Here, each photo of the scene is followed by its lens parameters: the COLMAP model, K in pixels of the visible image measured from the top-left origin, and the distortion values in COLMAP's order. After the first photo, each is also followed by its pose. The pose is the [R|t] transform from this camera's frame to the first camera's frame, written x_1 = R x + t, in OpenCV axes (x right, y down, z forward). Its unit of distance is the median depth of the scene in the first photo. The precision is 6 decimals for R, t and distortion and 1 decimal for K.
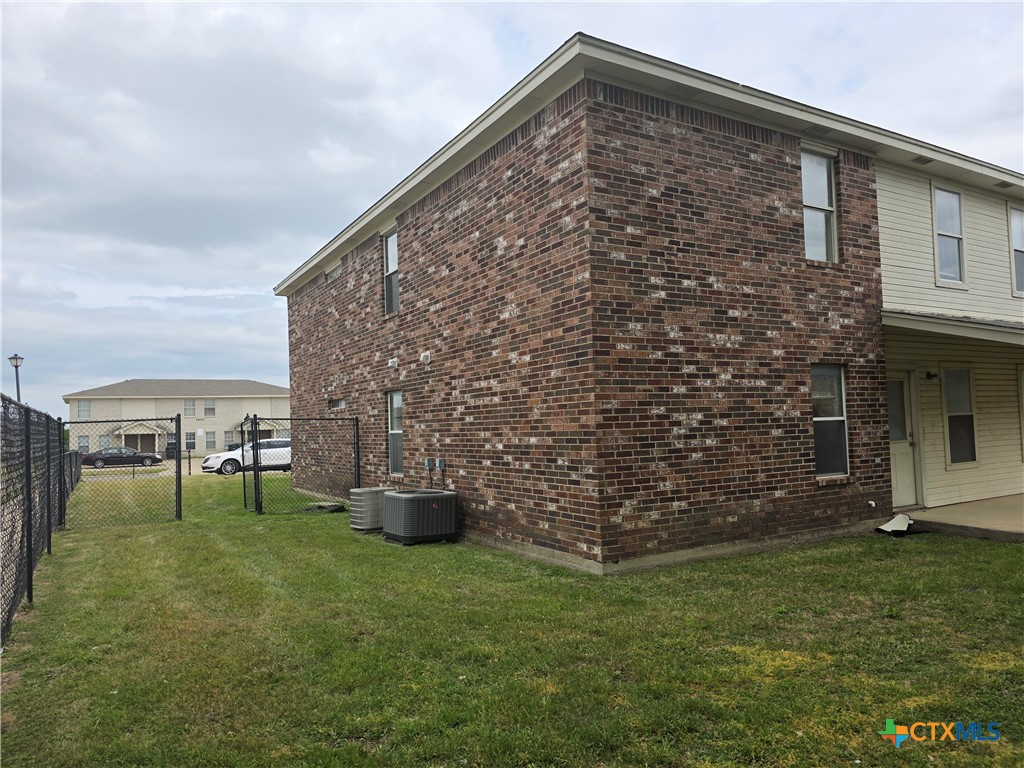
lens RADIAL K [[692.2, 0, 510.7], [0, 692.2, 387.4], [0, 0, 1]] dist [0.052545, -0.040059]
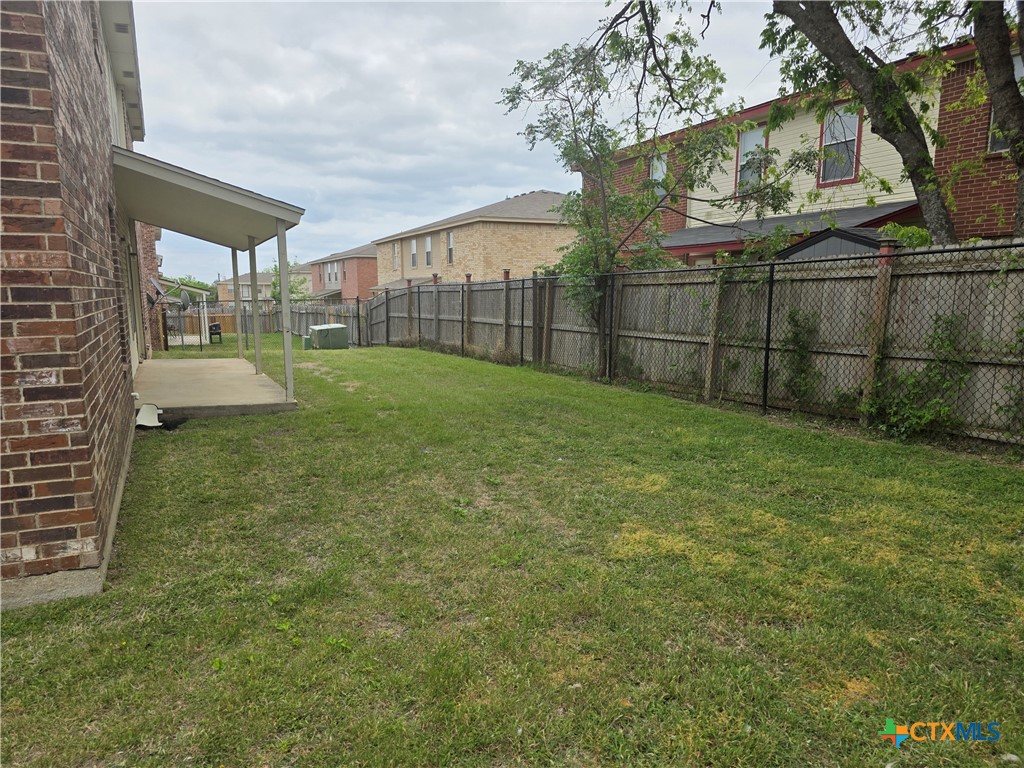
lens RADIAL K [[692.2, 0, 510.2], [0, 692.2, 385.1], [0, 0, 1]] dist [0.052545, -0.040059]
pose [[0.069553, -0.101396, 0.992412, -0.310122], [-0.057794, 0.992741, 0.105480, 0.059217], [-0.995903, -0.064692, 0.063188, 0.679473]]
